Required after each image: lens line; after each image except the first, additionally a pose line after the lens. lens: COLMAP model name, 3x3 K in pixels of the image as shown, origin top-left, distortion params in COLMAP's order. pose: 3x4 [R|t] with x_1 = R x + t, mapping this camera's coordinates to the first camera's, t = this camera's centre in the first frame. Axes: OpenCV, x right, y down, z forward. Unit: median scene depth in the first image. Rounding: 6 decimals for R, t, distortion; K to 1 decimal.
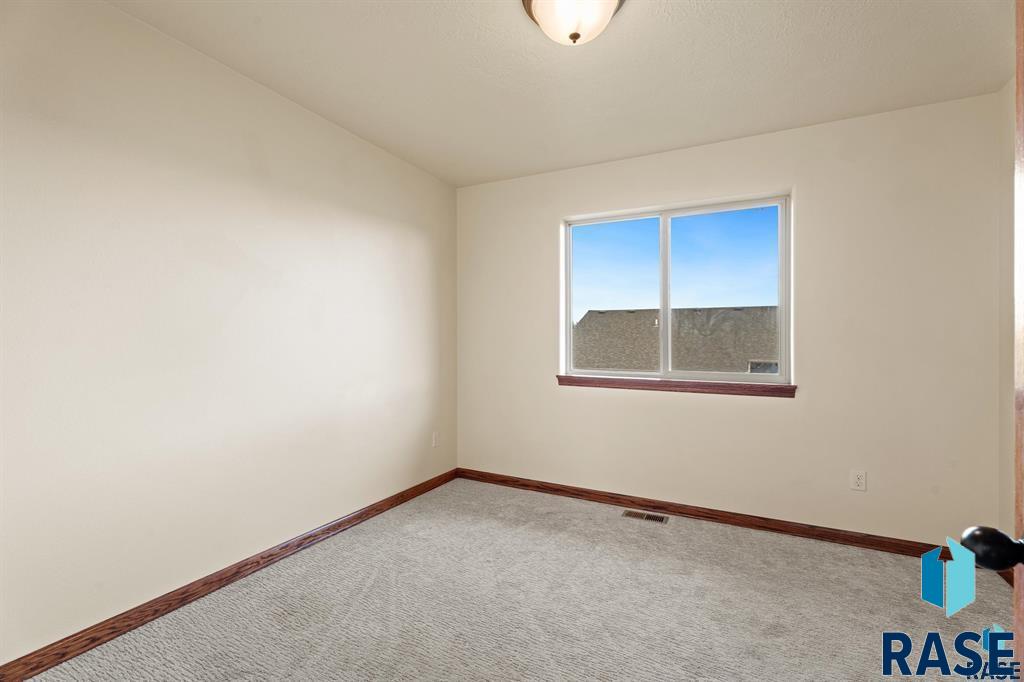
lens RADIAL K [[454.6, 0, 505.3], [0, 454.6, 343.2], [0, 0, 1]] dist [0.001340, 0.000472]
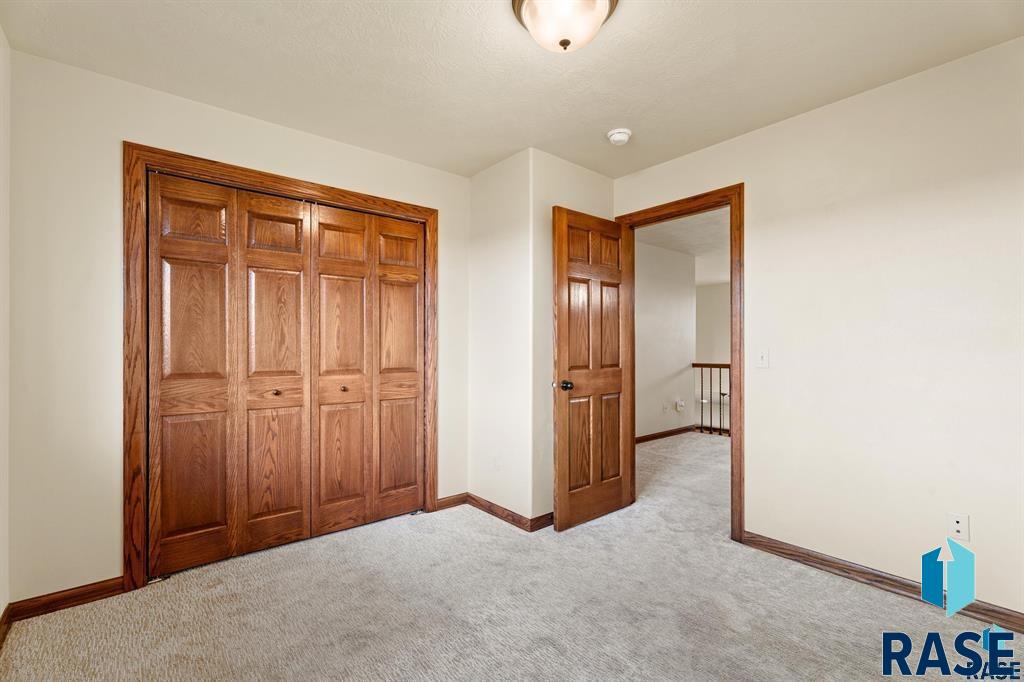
lens RADIAL K [[454.6, 0, 514.6], [0, 454.6, 344.0], [0, 0, 1]] dist [0.001340, 0.000472]
pose [[-0.925407, -0.000733, 0.378975, -0.067469], [-0.000256, 0.999999, 0.001311, -0.007664], [-0.378976, 0.001116, -0.925406, 1.127773]]
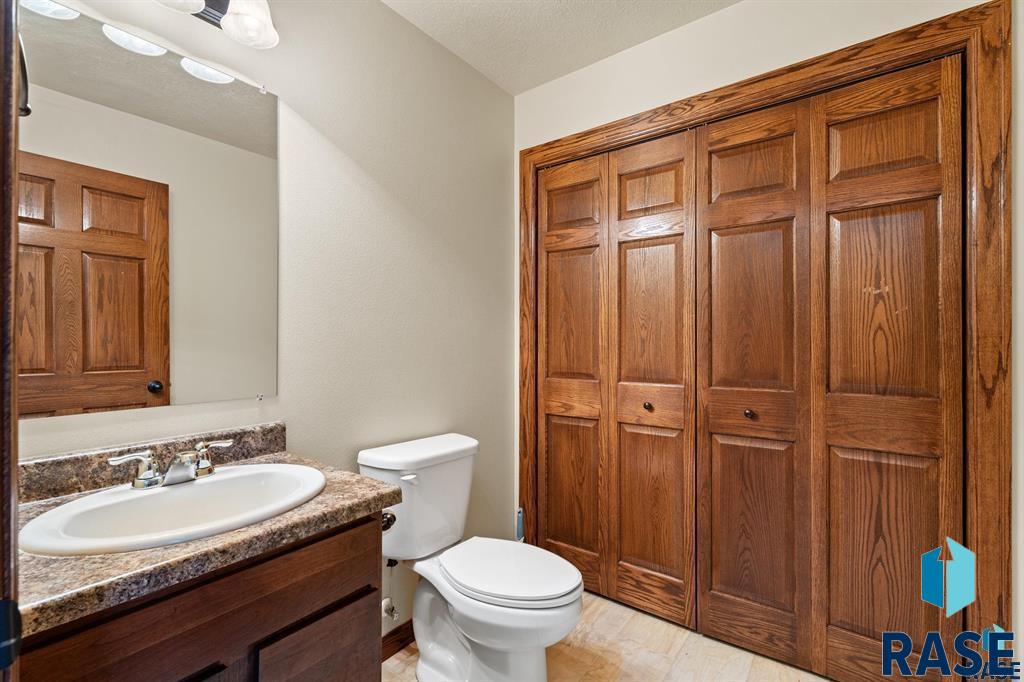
lens RADIAL K [[454.6, 0, 506.0], [0, 454.6, 338.3], [0, 0, 1]] dist [0.001340, 0.000472]
pose [[0.174247, 0.008112, 0.984669, 0.017577], [0.002923, 0.999957, -0.008755, -0.002599], [-0.984698, 0.004404, 0.174216, 0.569352]]
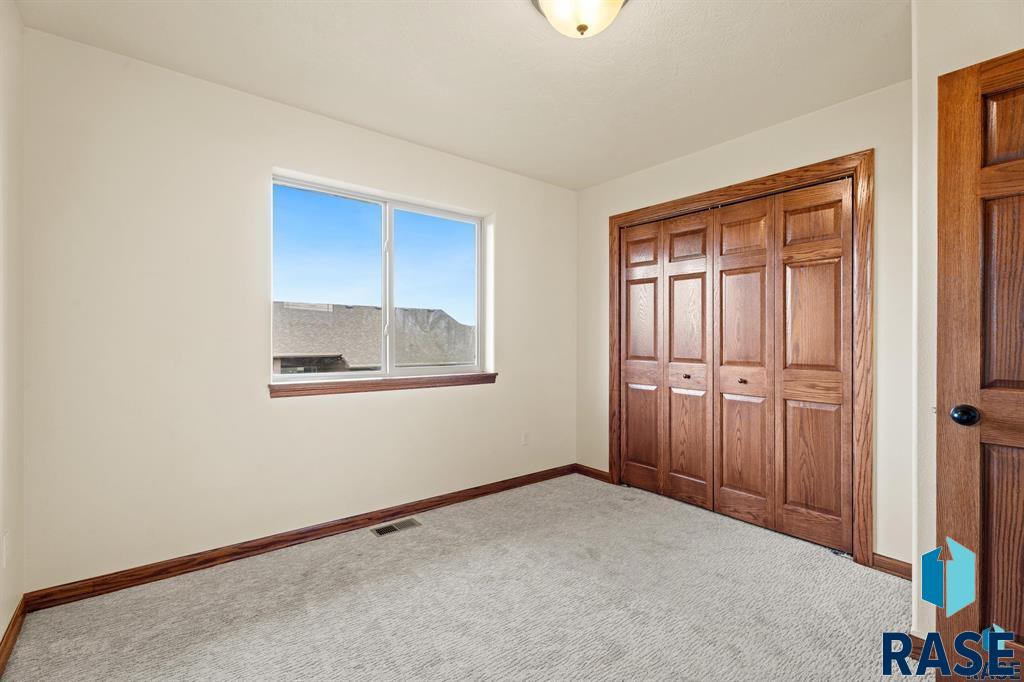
lens RADIAL K [[454.6, 0, 508.0], [0, 454.6, 338.3], [0, 0, 1]] dist [0.001340, 0.000472]
pose [[0.402987, -0.001387, 0.915205, -0.460014], [0.001424, 0.999999, 0.000888, -0.003094], [-0.915204, 0.000946, 0.402989, 0.432586]]
